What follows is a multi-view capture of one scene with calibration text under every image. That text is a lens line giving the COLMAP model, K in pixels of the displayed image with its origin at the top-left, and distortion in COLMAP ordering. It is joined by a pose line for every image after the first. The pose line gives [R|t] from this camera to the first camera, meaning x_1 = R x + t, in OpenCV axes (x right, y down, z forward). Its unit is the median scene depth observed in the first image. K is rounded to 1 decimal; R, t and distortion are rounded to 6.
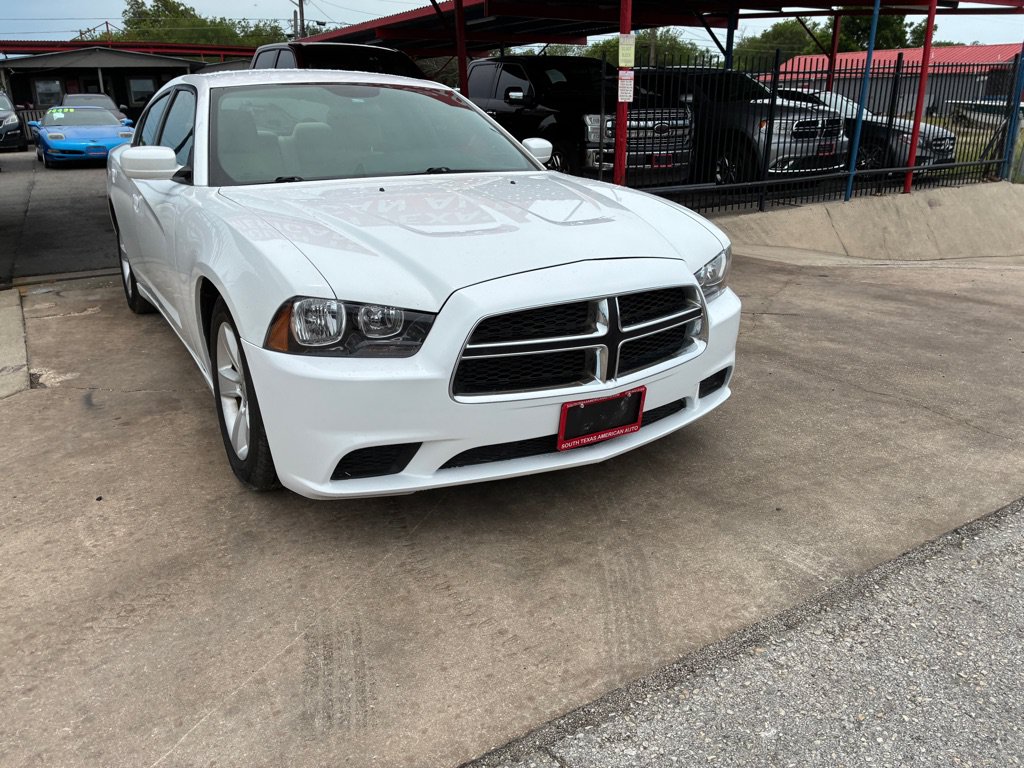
lens RADIAL K [[777.1, 0, 504.0], [0, 777.1, 374.3], [0, 0, 1]] dist [0.052832, -0.071324]
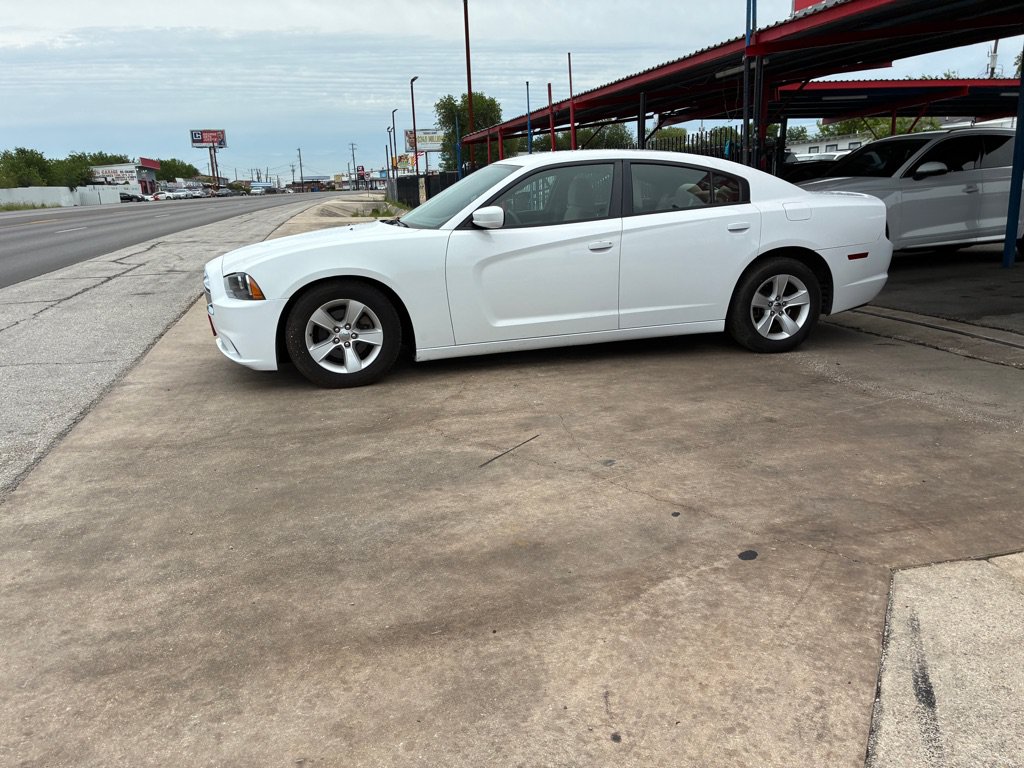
lens RADIAL K [[777.1, 0, 528.6], [0, 777.1, 389.8], [0, 0, 1]] dist [0.052832, -0.071324]
pose [[-0.280717, 0.268080, -0.921591, 1.957287], [-0.274090, 0.897824, 0.344655, -0.777970], [0.919822, 0.349349, -0.178557, 2.226242]]
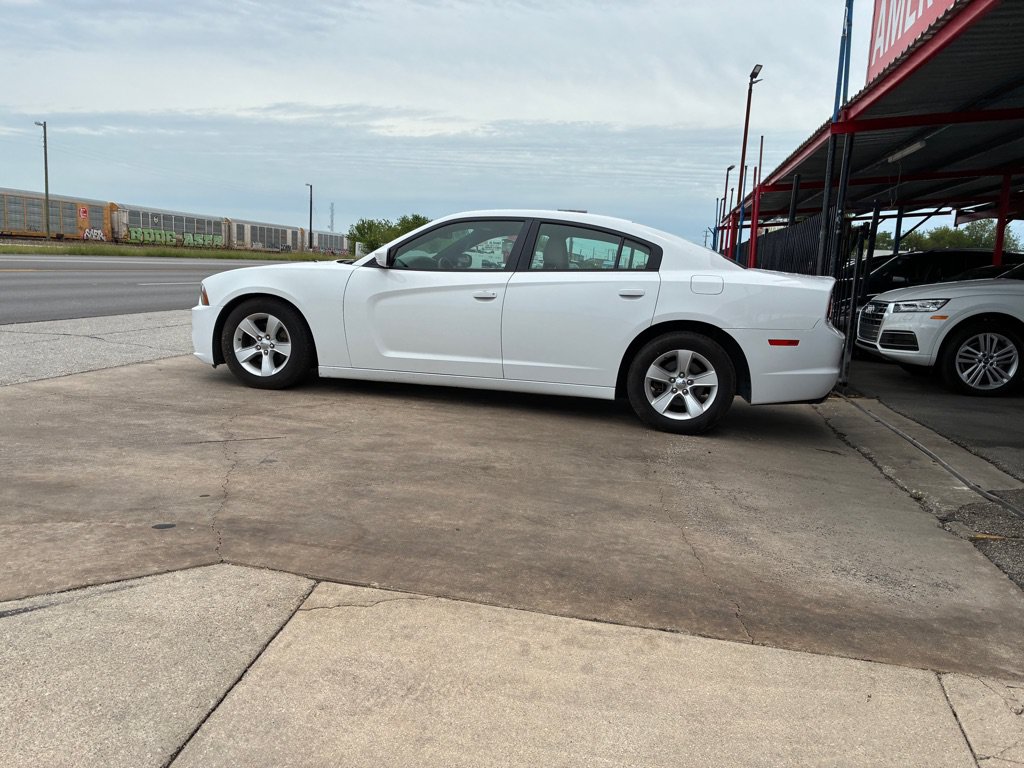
lens RADIAL K [[777.1, 0, 507.1], [0, 777.1, 394.6], [0, 0, 1]] dist [0.052832, -0.071324]
pose [[-0.681709, 0.097236, -0.725133, 1.452661], [-0.279135, 0.881590, 0.380634, -1.054493], [0.676282, 0.461892, -0.573846, 3.298693]]
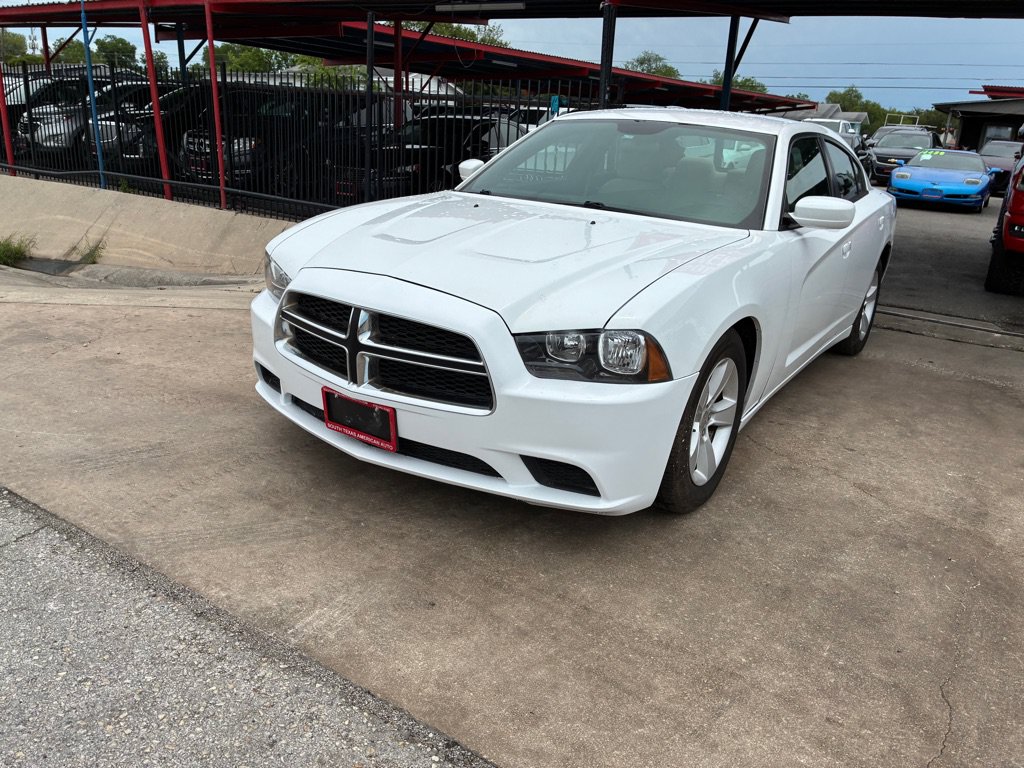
lens RADIAL K [[777.1, 0, 502.7], [0, 777.1, 378.7], [0, 0, 1]] dist [0.052832, -0.071324]
pose [[0.426043, 0.318234, -0.846885, 1.051467], [-0.357270, 0.919190, 0.165672, -0.233111], [0.831171, 0.231983, 0.505310, 0.571203]]
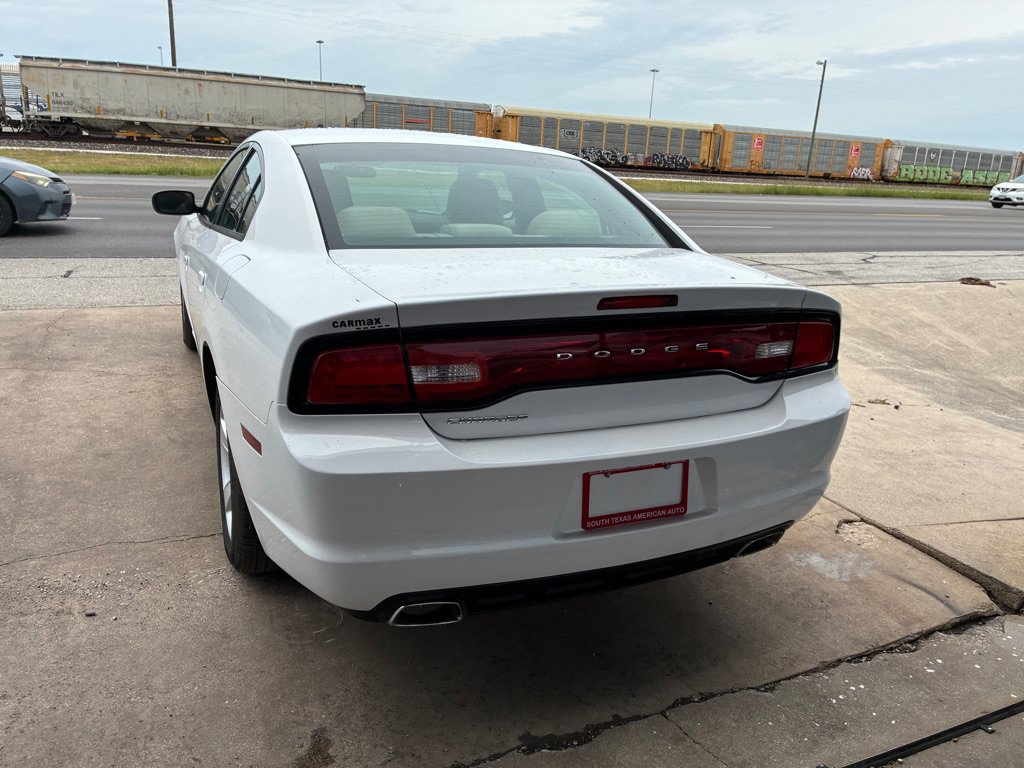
lens RADIAL K [[777.1, 0, 514.0], [0, 777.1, 402.3], [0, 0, 1]] dist [0.052832, -0.071324]
pose [[-0.992844, -0.069749, 0.096931, -0.854787], [0.000538, 0.809073, 0.587708, -1.107813], [-0.119416, 0.583554, -0.803246, 3.153606]]
